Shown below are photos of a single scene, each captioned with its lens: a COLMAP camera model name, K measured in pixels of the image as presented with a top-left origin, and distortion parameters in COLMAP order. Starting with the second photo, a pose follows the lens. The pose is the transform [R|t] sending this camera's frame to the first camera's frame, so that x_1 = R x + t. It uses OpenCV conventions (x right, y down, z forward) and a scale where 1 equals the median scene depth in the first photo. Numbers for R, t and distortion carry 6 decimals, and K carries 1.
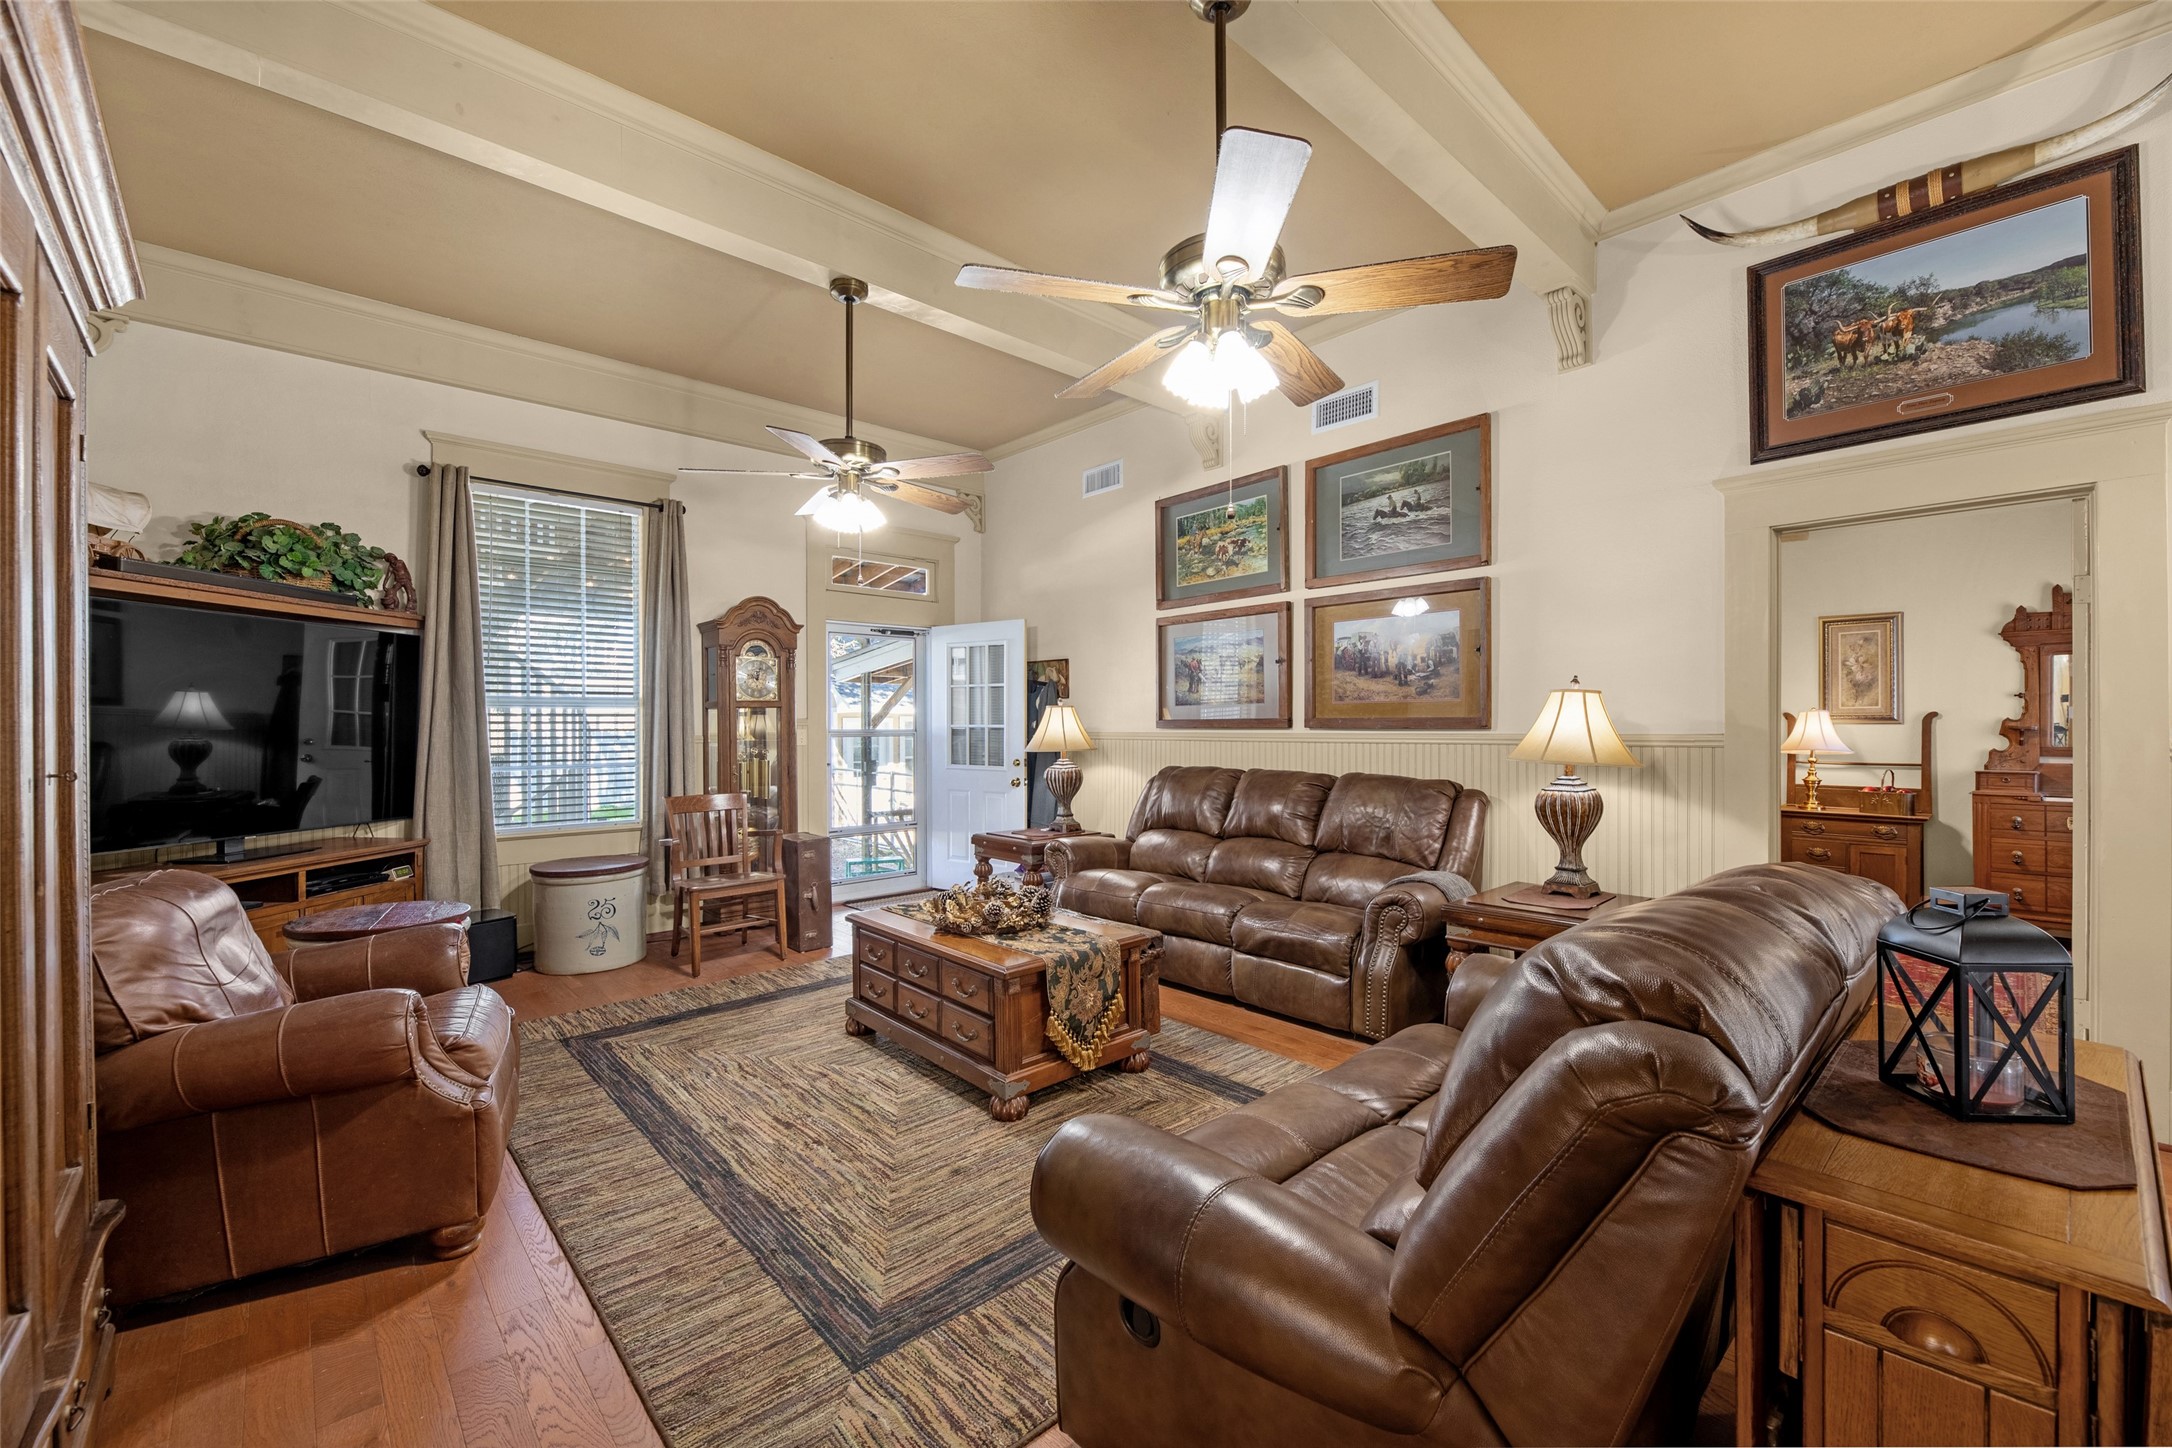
lens RADIAL K [[894.9, 0, 1081.1], [0, 894.9, 728.6], [0, 0, 1]] dist [-0.001424, -0.000306]
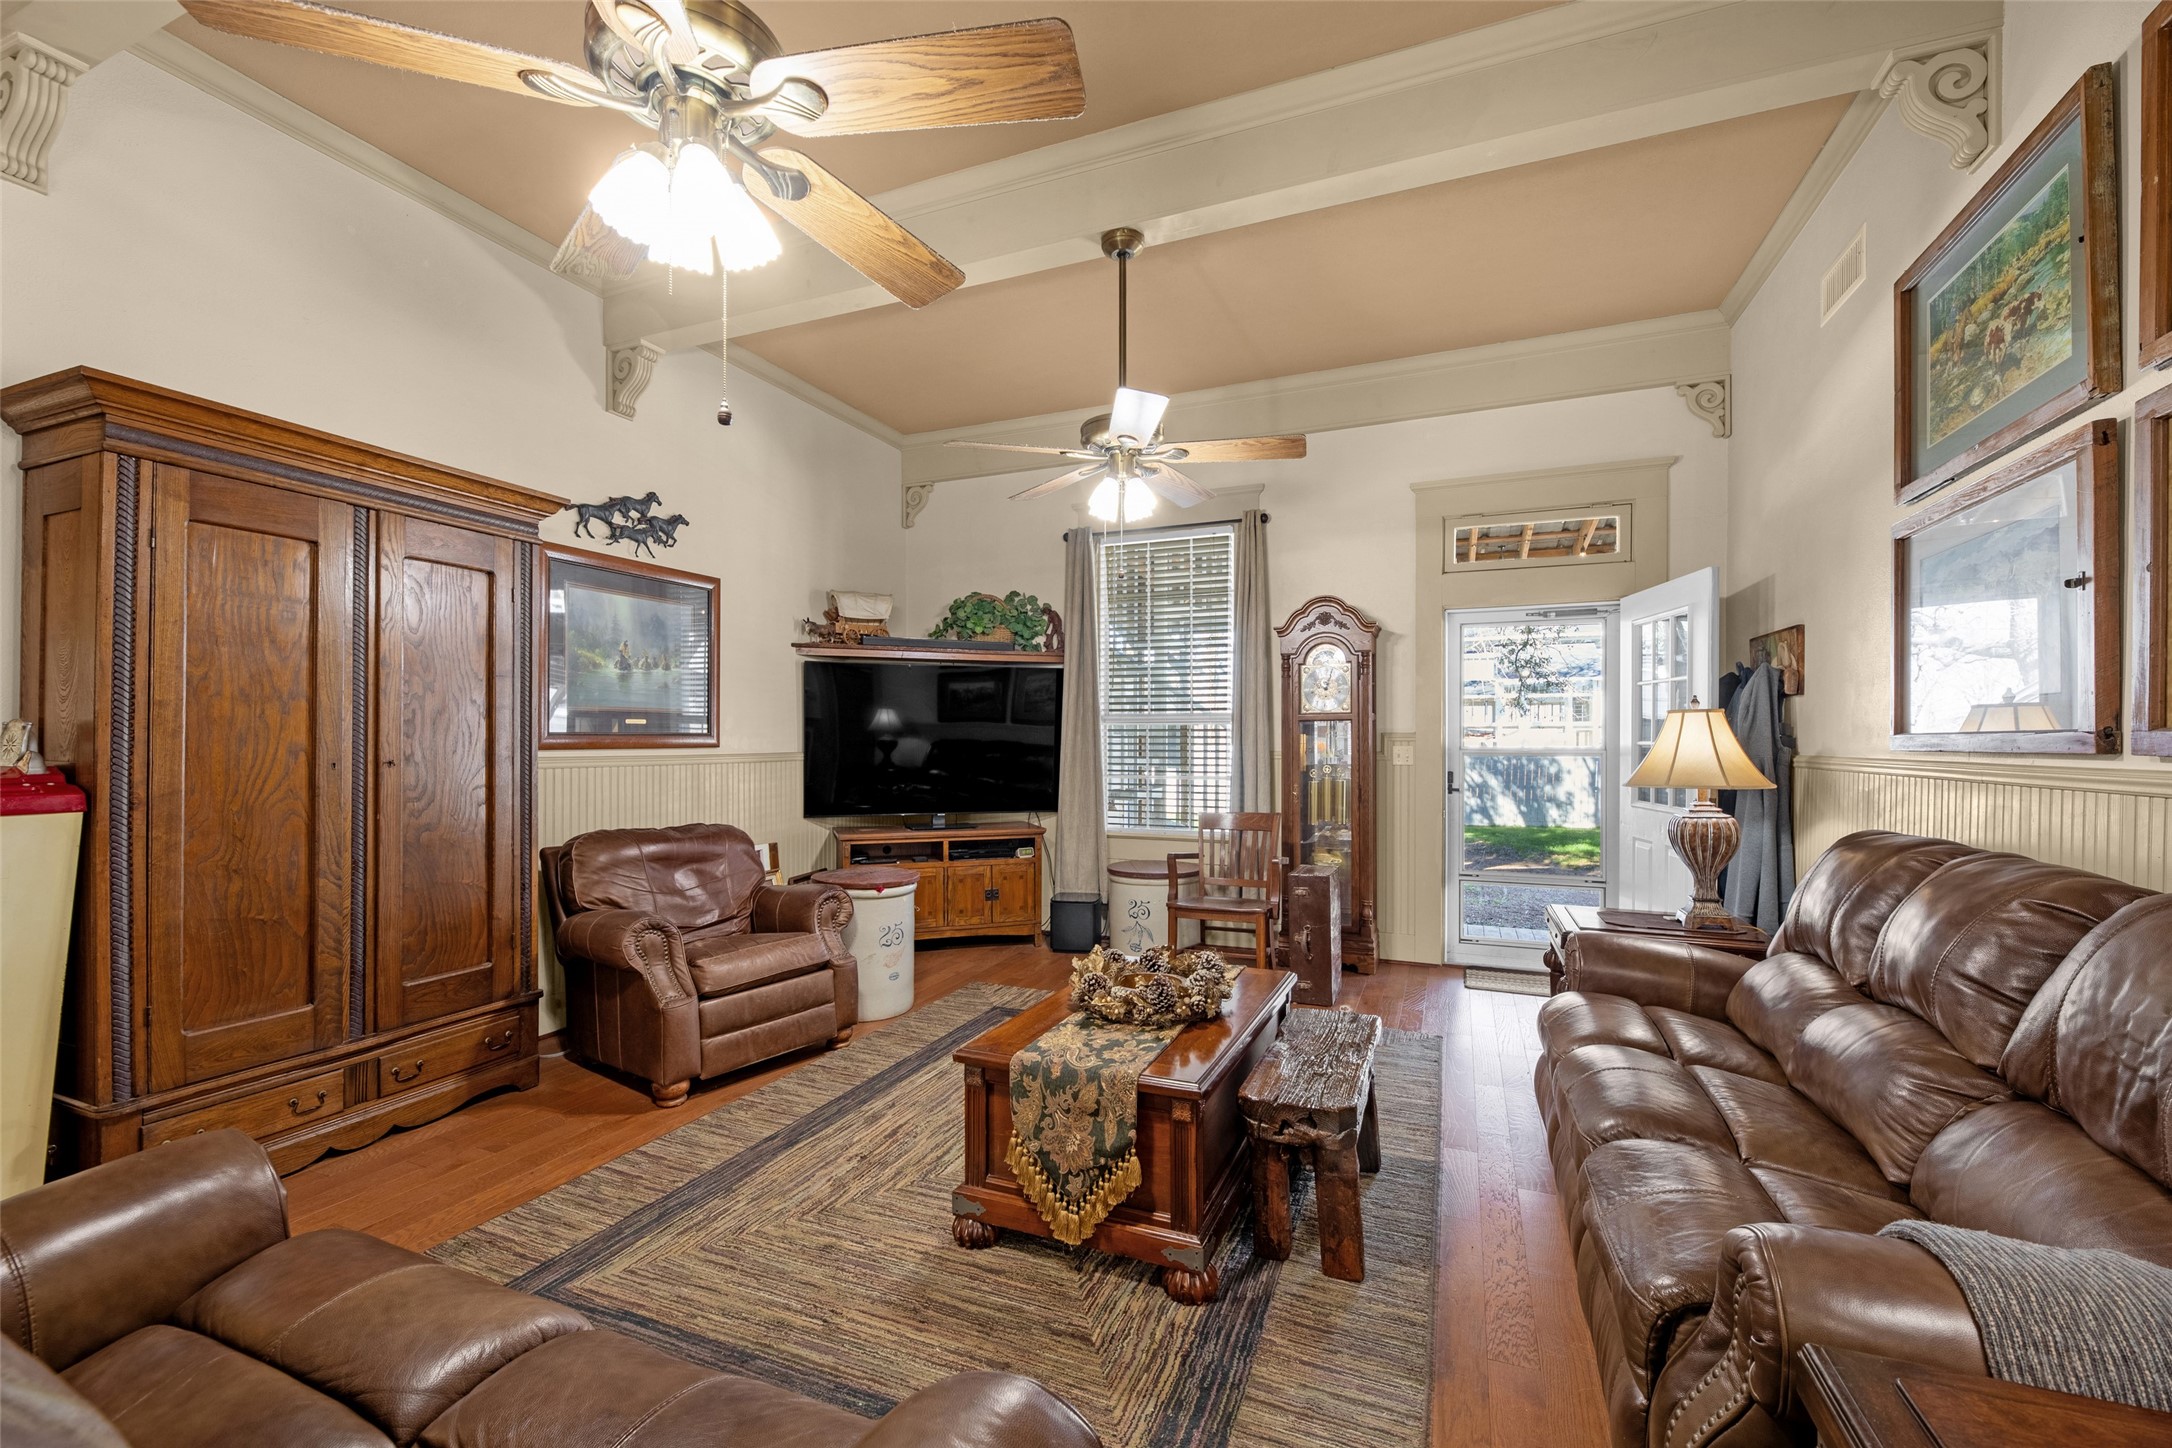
lens RADIAL K [[905.5, 0, 1062.4], [0, 905.5, 743.7], [0, 0, 1]] dist [0.000925, -0.005048]
pose [[0.403547, 0.008363, -0.914921, 0.563007], [-0.006755, 0.999958, 0.006161, -0.006580], [0.914934, 0.003694, 0.403587, 0.623645]]
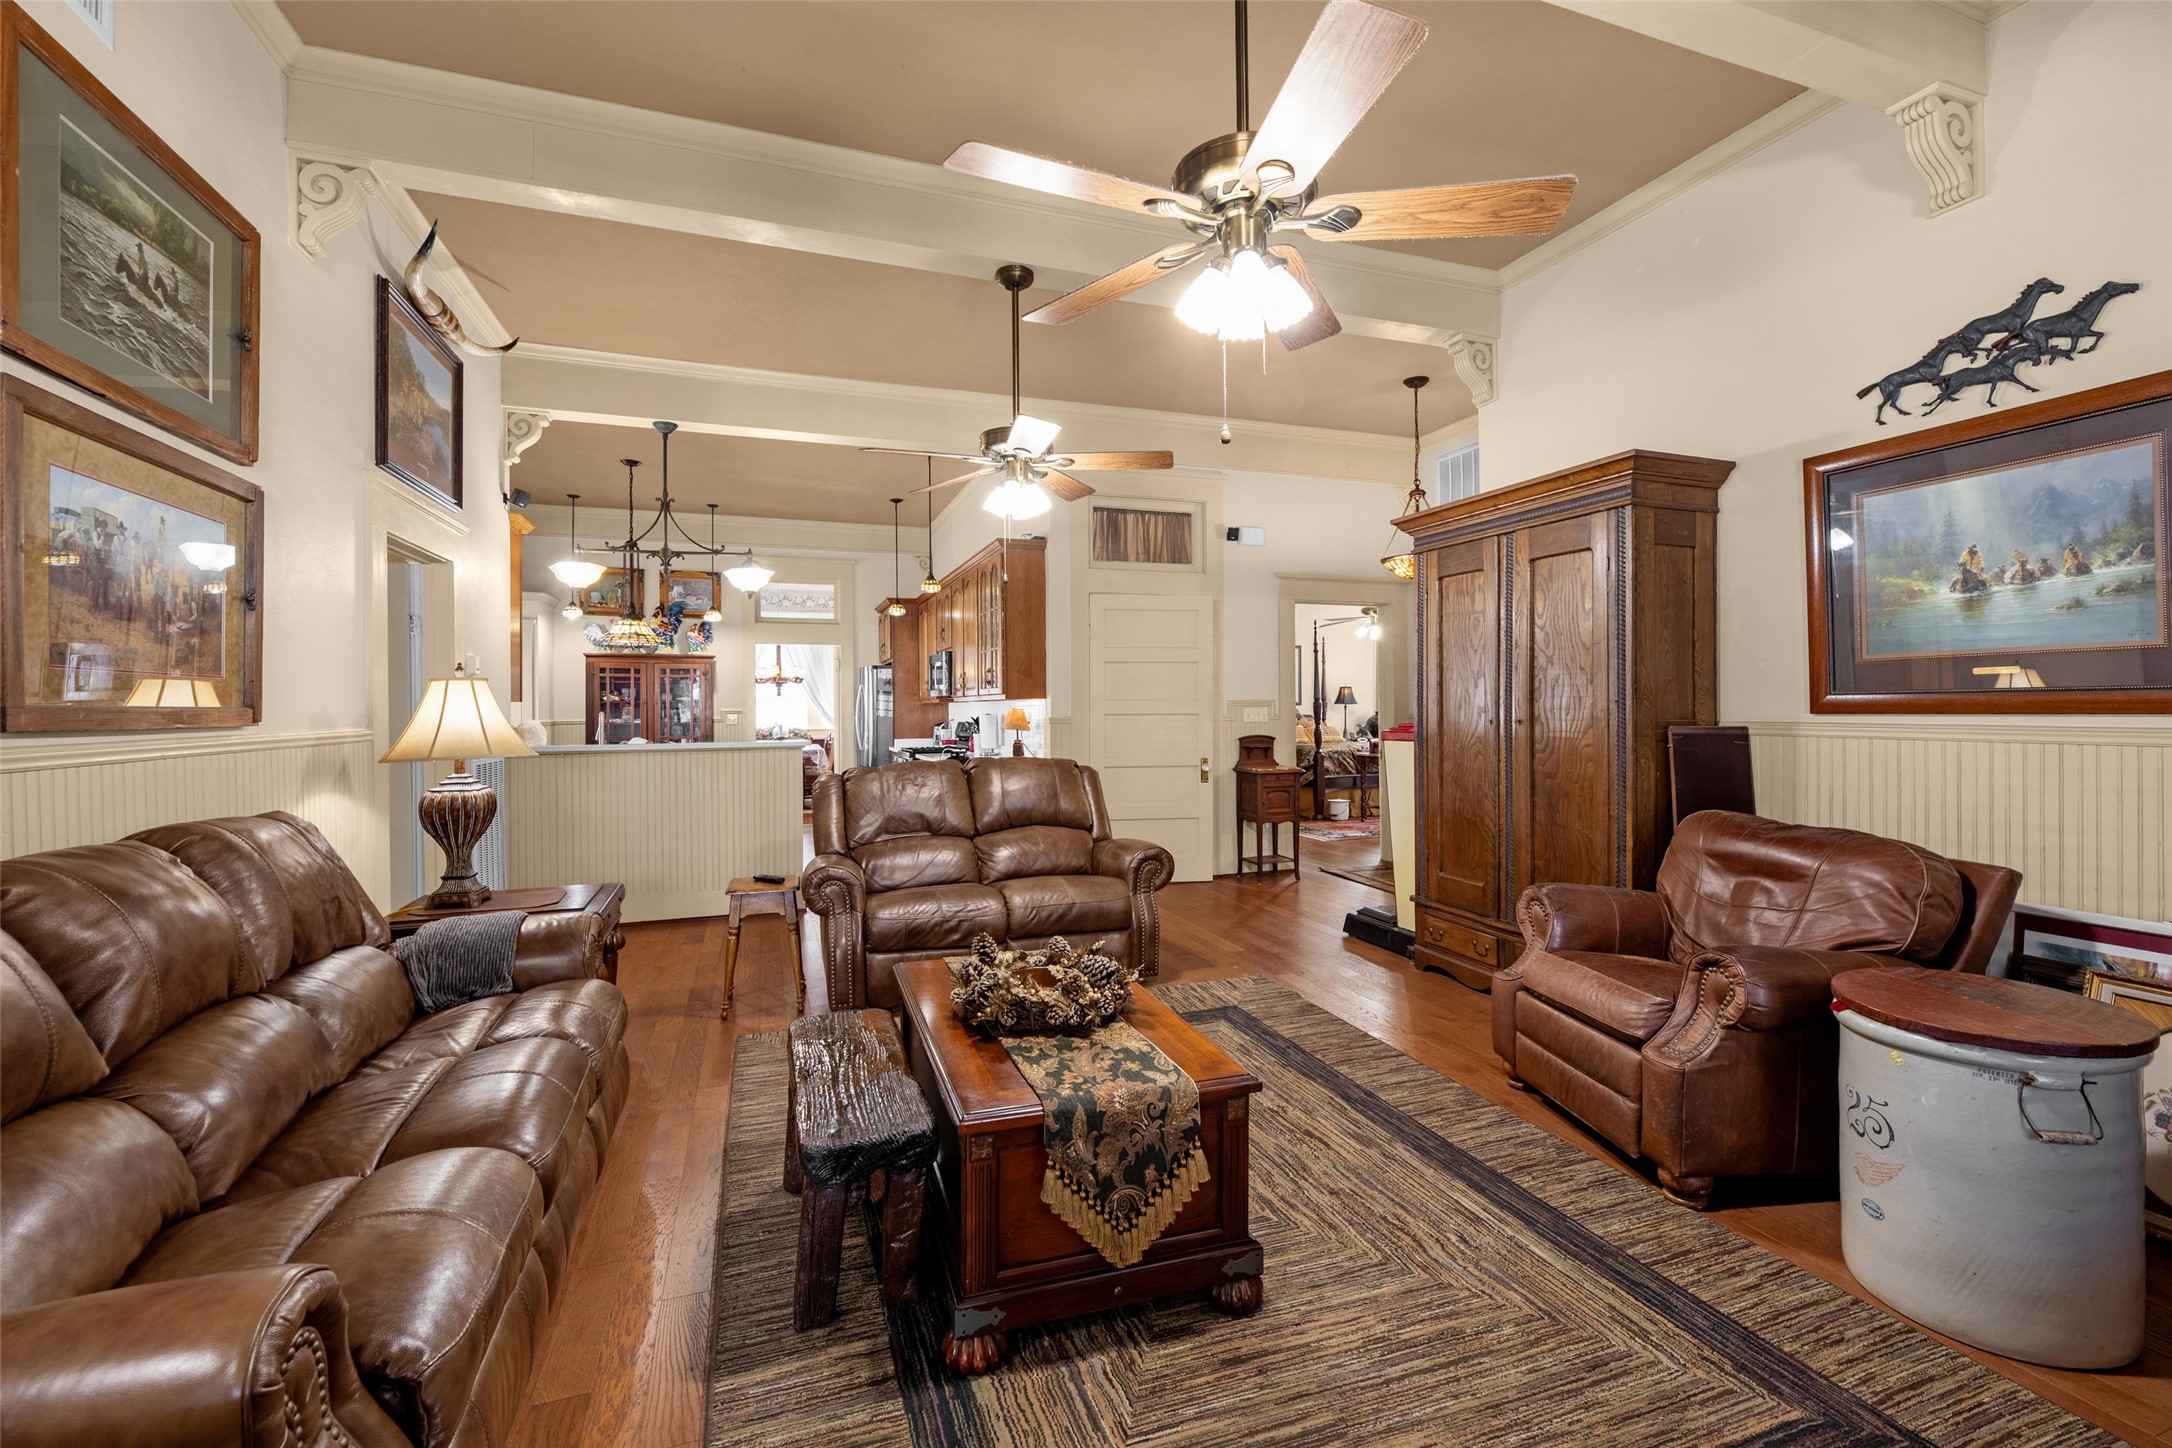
lens RADIAL K [[900.1, 0, 1093.9], [0, 900.1, 714.2], [0, 0, 1]] dist [-0.000500, -0.000133]
pose [[-0.923630, 0.010237, 0.383148, -0.397162], [0.014065, 0.999875, 0.007191, -0.004889], [-0.383026, 0.012031, -0.923659, 1.598406]]
